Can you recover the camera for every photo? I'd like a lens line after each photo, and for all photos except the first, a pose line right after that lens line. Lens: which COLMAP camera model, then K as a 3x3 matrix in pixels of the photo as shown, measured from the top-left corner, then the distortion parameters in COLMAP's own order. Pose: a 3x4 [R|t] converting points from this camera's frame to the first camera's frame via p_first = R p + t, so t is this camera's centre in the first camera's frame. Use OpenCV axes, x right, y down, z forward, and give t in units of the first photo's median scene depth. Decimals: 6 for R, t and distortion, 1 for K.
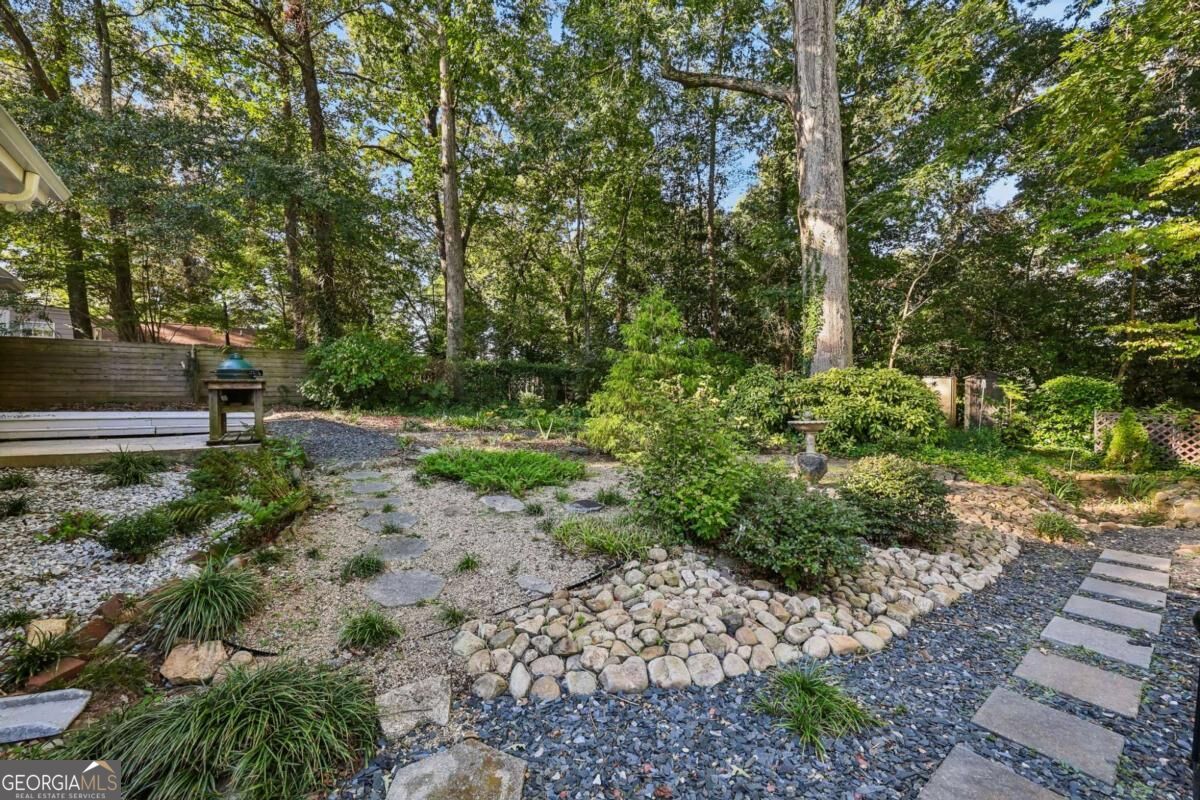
lens RADIAL K [[485.8, 0, 598.2], [0, 485.8, 399.9], [0, 0, 1]] dist [0.003688, -0.000133]
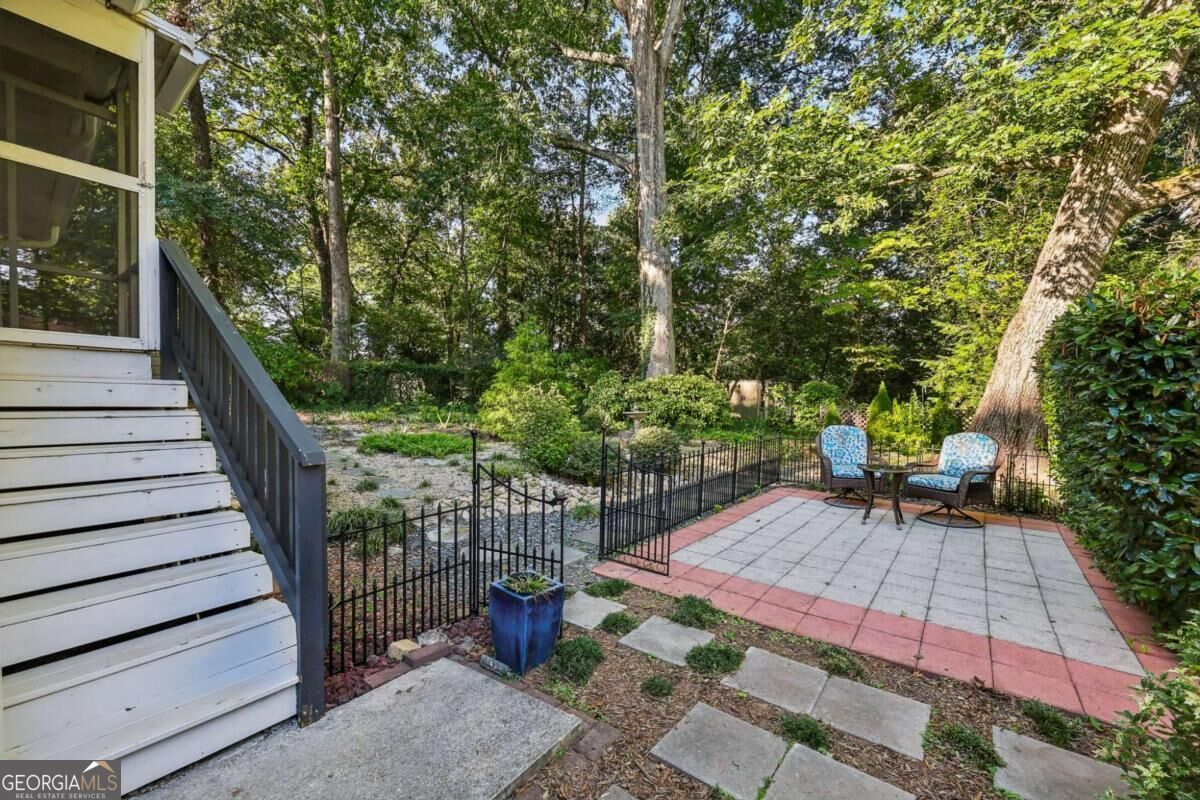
lens RADIAL K [[485.8, 0, 597.0], [0, 485.8, 401.8], [0, 0, 1]] dist [0.003688, -0.000133]
pose [[0.970508, -0.001651, 0.241064, -0.022164], [-0.000060, 0.999975, 0.007090, 0.002389], [-0.241070, -0.006896, 0.970483, -0.275317]]
